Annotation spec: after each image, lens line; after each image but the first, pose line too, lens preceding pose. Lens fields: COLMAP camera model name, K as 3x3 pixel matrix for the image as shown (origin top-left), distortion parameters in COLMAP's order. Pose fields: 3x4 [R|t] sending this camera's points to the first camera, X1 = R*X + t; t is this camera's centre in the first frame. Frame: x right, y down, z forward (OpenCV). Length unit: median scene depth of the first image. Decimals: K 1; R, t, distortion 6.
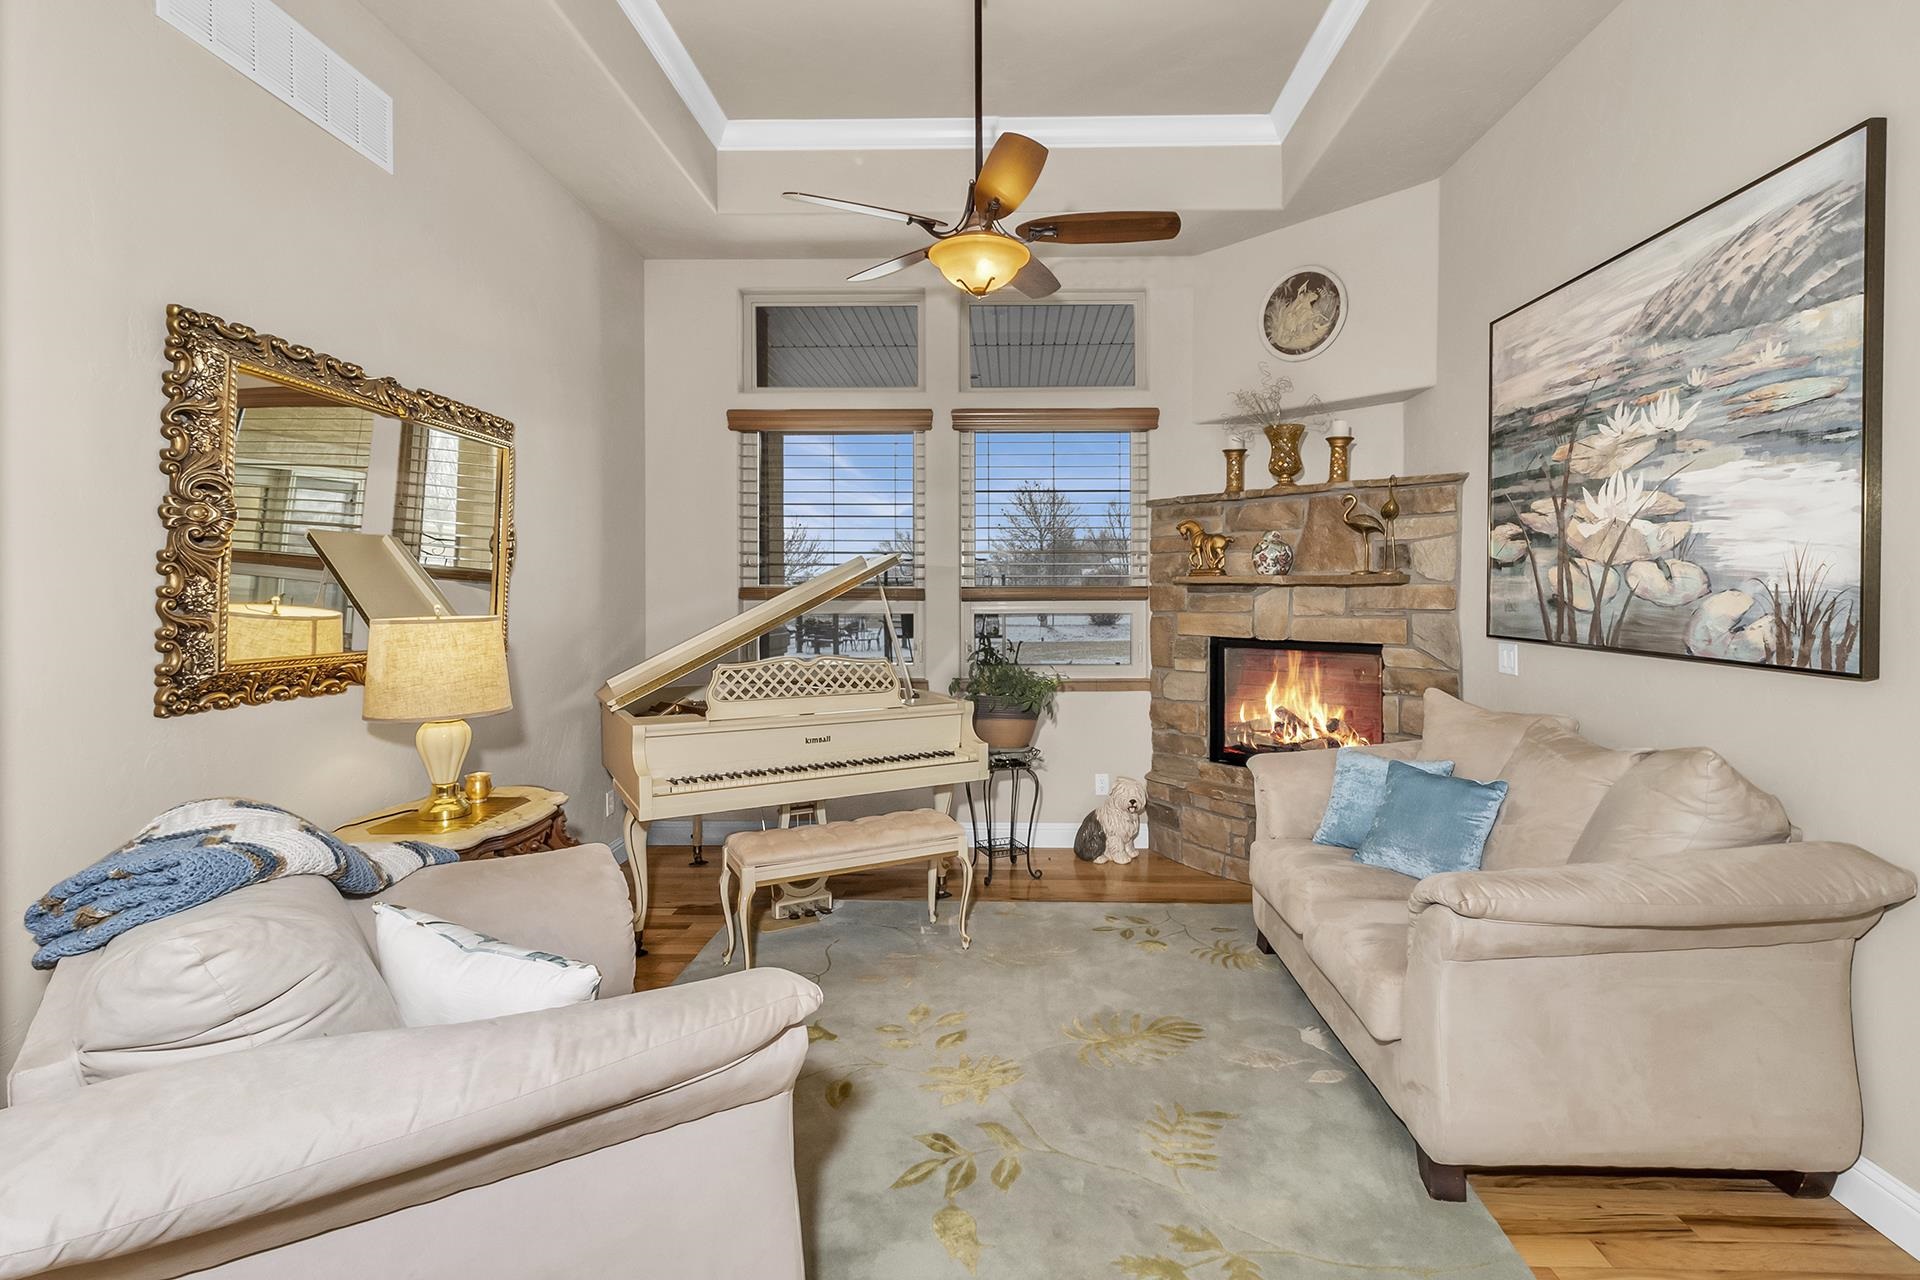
lens RADIAL K [[1233.4, 0, 963.2], [0, 1233.4, 594.3], [0, 0, 1]] dist [0.002366, 0.000504]
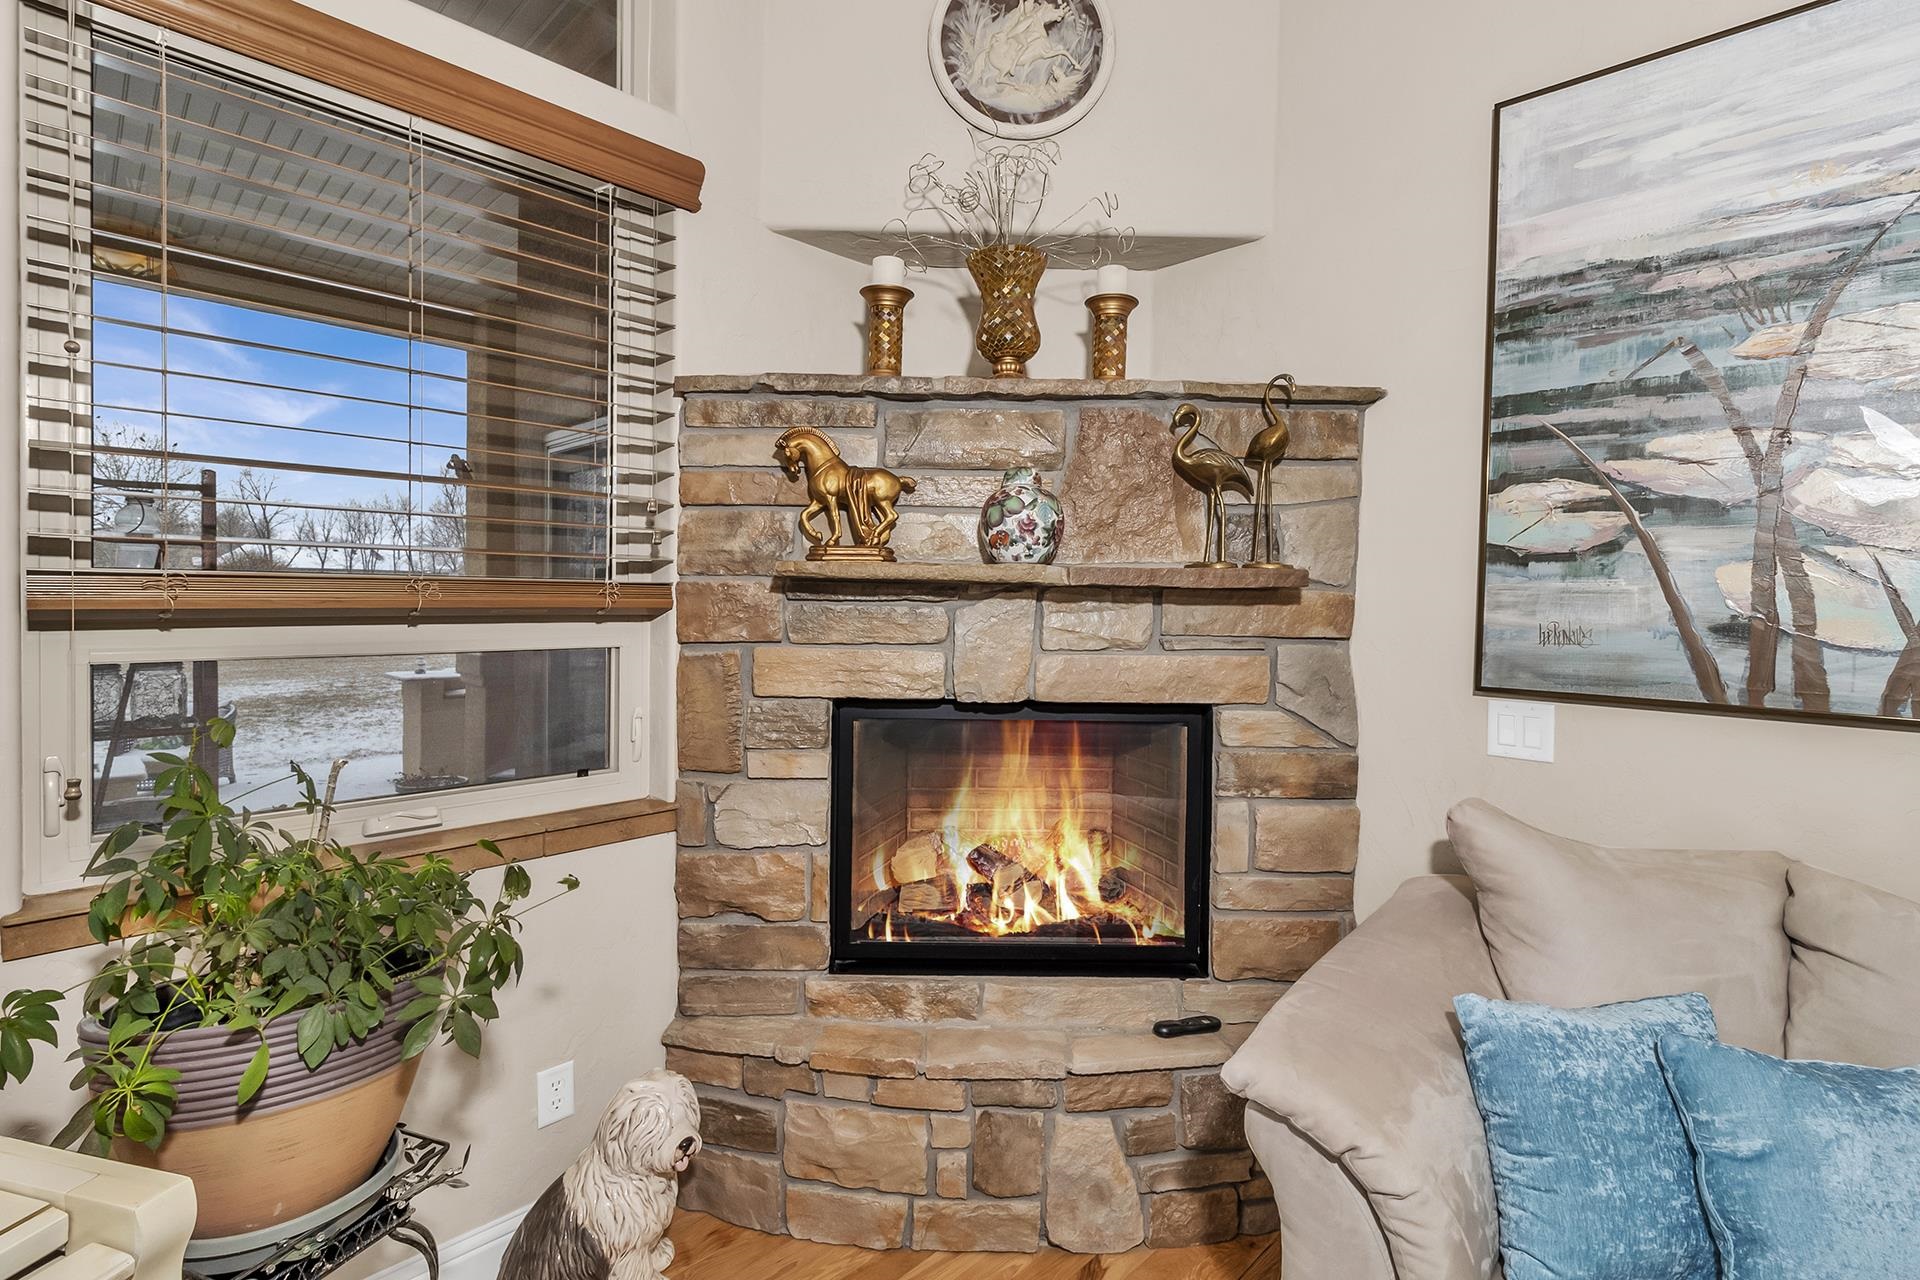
lens RADIAL K [[901.4, 0, 963.4], [0, 901.4, 611.5], [0, 0, 1]] dist [0.000720, 0.000635]
pose [[0.659560, -0.001924, 0.751650, -0.016549], [-0.012575, 0.999829, 0.013594, -0.002209], [-0.751547, -0.018418, 0.659422, 0.780546]]
